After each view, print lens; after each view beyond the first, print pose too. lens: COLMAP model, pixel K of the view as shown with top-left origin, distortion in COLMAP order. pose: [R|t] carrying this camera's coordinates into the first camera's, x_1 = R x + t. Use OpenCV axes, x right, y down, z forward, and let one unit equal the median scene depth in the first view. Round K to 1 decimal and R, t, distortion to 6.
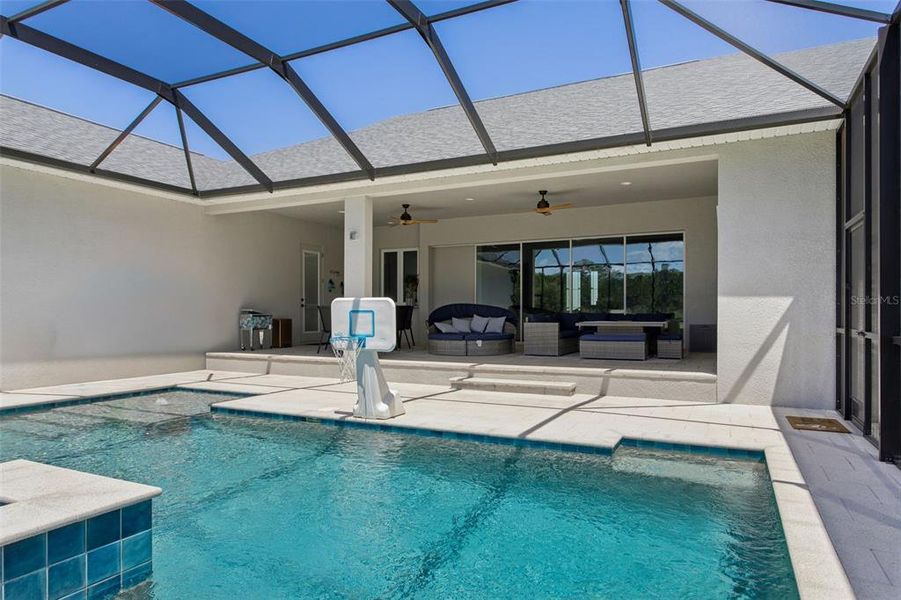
lens RADIAL K [[583.0, 0, 440.8], [0, 583.0, 321.5], [0, 0, 1]] dist [0.047192, -0.001872]
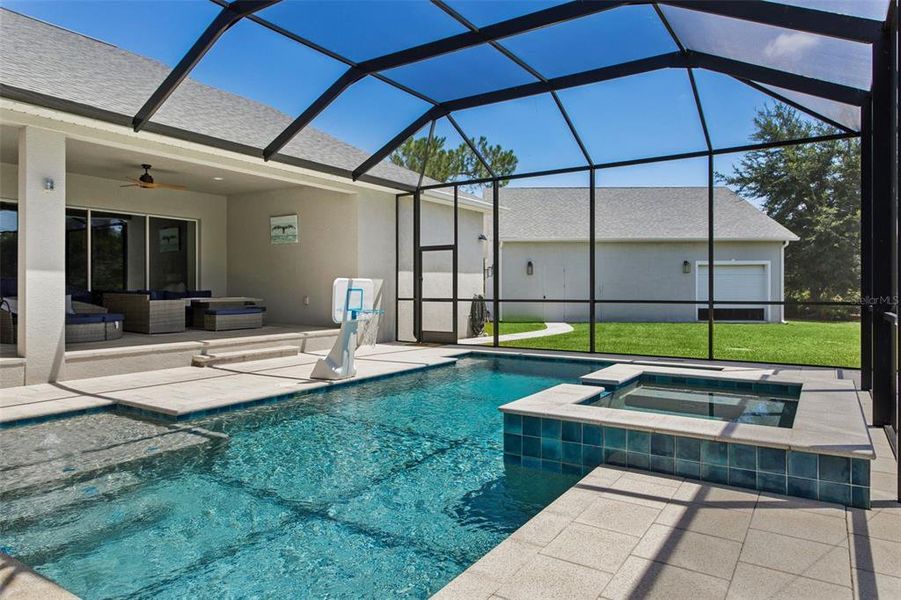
lens RADIAL K [[583.0, 0, 453.3], [0, 583.0, 295.7], [0, 0, 1]] dist [0.047192, -0.001872]
pose [[0.107308, -0.010732, 0.994168, -0.902513], [0.012446, 0.999878, 0.009450, -0.009852], [-0.994148, 0.011359, 0.107429, 0.464301]]
